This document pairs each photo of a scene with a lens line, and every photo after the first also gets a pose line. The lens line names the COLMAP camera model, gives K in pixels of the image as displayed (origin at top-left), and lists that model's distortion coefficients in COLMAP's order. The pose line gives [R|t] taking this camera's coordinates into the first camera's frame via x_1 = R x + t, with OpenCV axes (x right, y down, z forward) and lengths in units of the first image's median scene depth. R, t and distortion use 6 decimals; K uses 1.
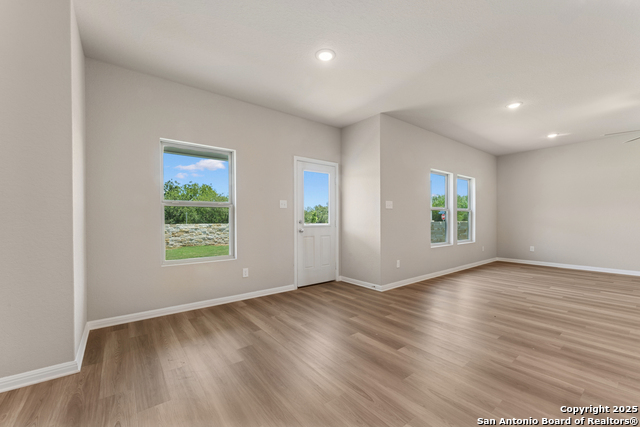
lens RADIAL K [[263.0, 0, 319.6], [0, 263.0, 218.2], [0, 0, 1]] dist [-0.005902, 0.000400]
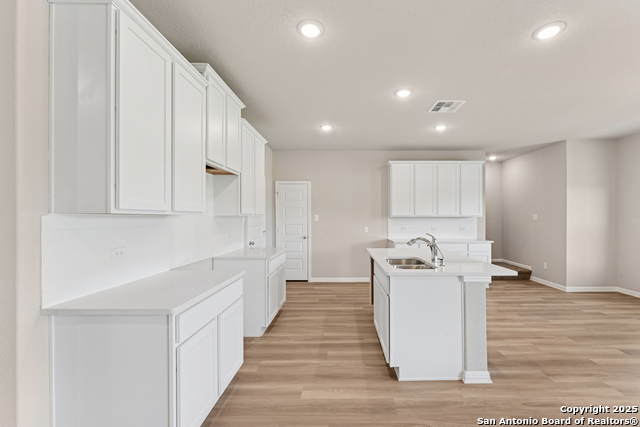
lens RADIAL K [[263.0, 0, 348.3], [0, 263.0, 221.5], [0, 0, 1]] dist [-0.005902, 0.000400]
pose [[-0.593128, 0.021508, -0.804821, 1.722109], [0.011328, 0.999767, 0.018370, -0.102800], [0.805029, 0.001779, -0.593233, 0.626977]]
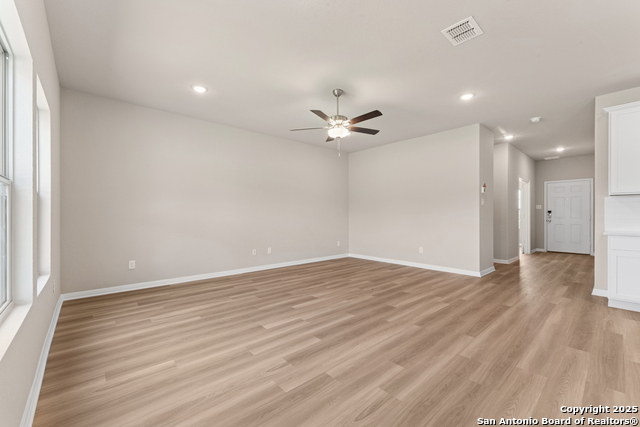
lens RADIAL K [[263.0, 0, 317.4], [0, 263.0, 217.2], [0, 0, 1]] dist [-0.005902, 0.000400]
pose [[-0.074071, -0.000724, 0.997253, 0.410628], [-0.008948, 0.999960, 0.000061, 0.006800], [-0.997213, -0.008919, -0.074074, 1.503807]]
